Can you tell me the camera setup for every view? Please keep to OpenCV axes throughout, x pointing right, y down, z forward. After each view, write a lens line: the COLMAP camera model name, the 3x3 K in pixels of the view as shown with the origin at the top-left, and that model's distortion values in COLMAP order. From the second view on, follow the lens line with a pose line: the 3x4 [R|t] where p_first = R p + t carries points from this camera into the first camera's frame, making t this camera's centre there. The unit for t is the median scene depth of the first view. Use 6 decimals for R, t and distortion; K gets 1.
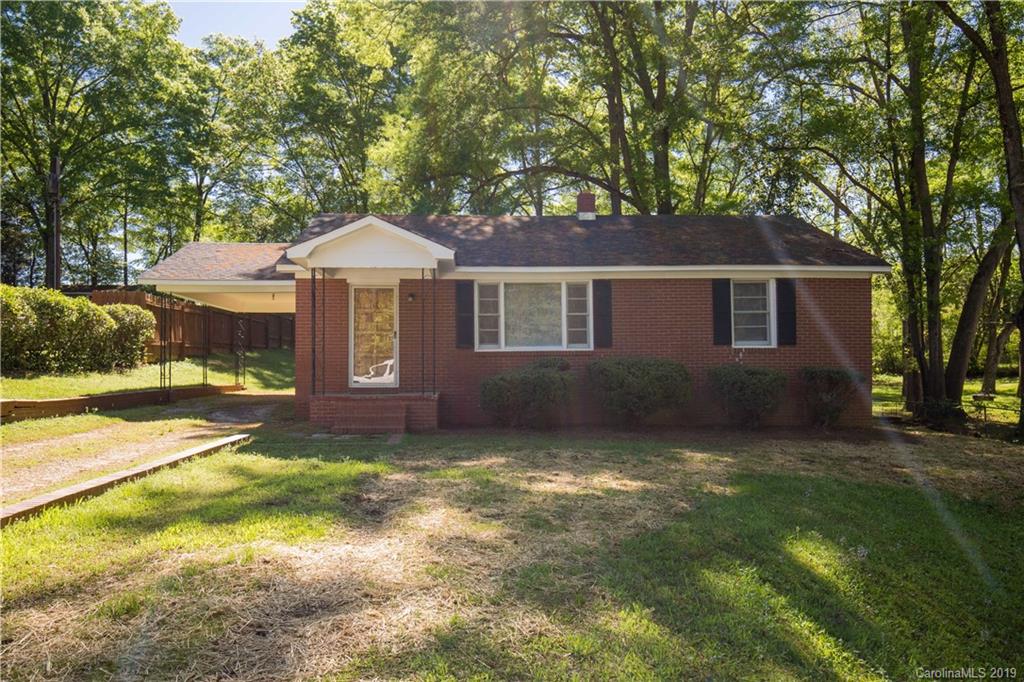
lens RADIAL K [[792.4, 0, 511.3], [0, 792.4, 342.0], [0, 0, 1]] dist [-0.003754, -0.000860]
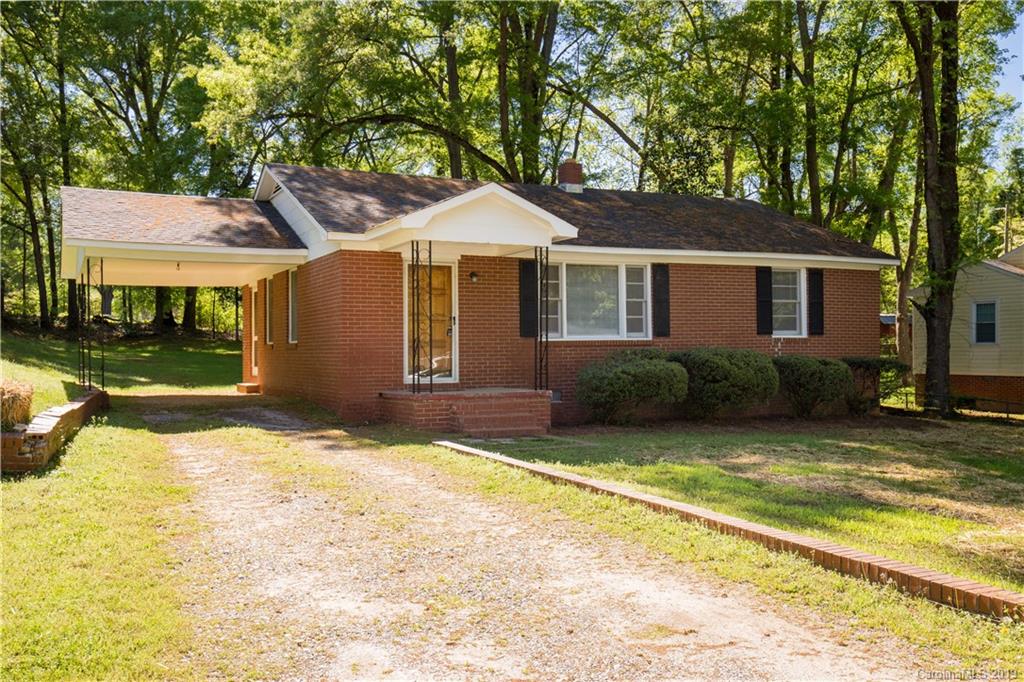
lens RADIAL K [[967.4, 0, 512.1], [0, 967.4, 341.0], [0, 0, 1]] dist [0.008024, 0.000000]
pose [[0.919188, 0.002750, 0.393810, -0.490319], [-0.010299, 0.999801, 0.017058, -0.005465], [-0.393685, -0.019735, 0.919034, 0.025838]]
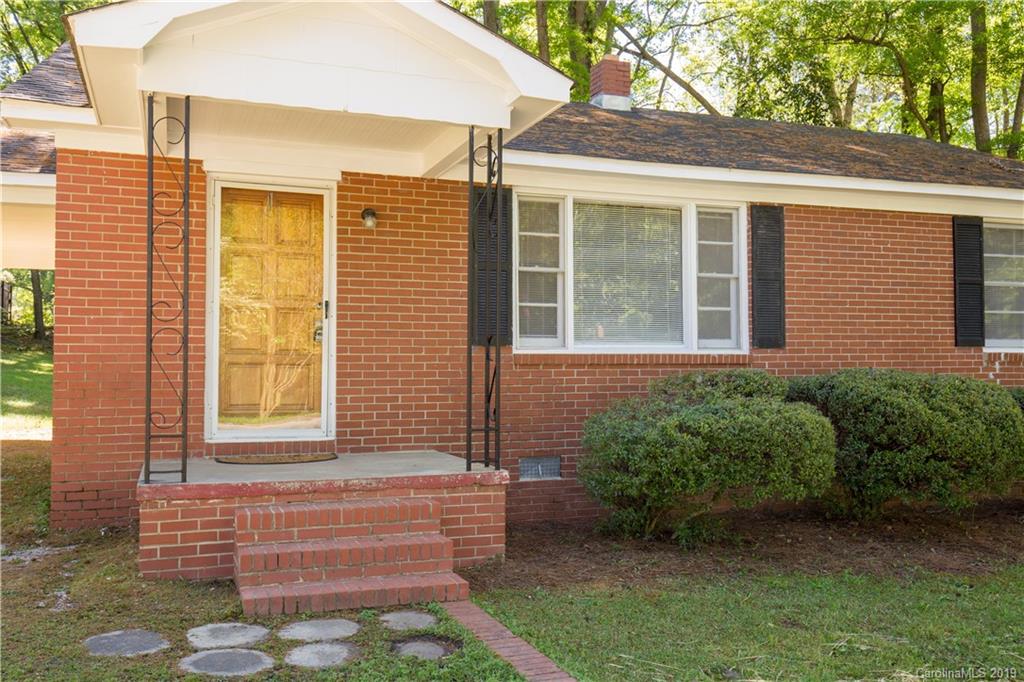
lens RADIAL K [[929.2, 0, 512.2], [0, 929.2, 343.0], [0, 0, 1]] dist [0.041939, 0.000000]
pose [[0.952836, 0.015816, 0.303072, -0.197283], [-0.016978, 0.999855, 0.001200, 0.005830], [-0.303009, -0.006289, 0.952967, 0.514401]]
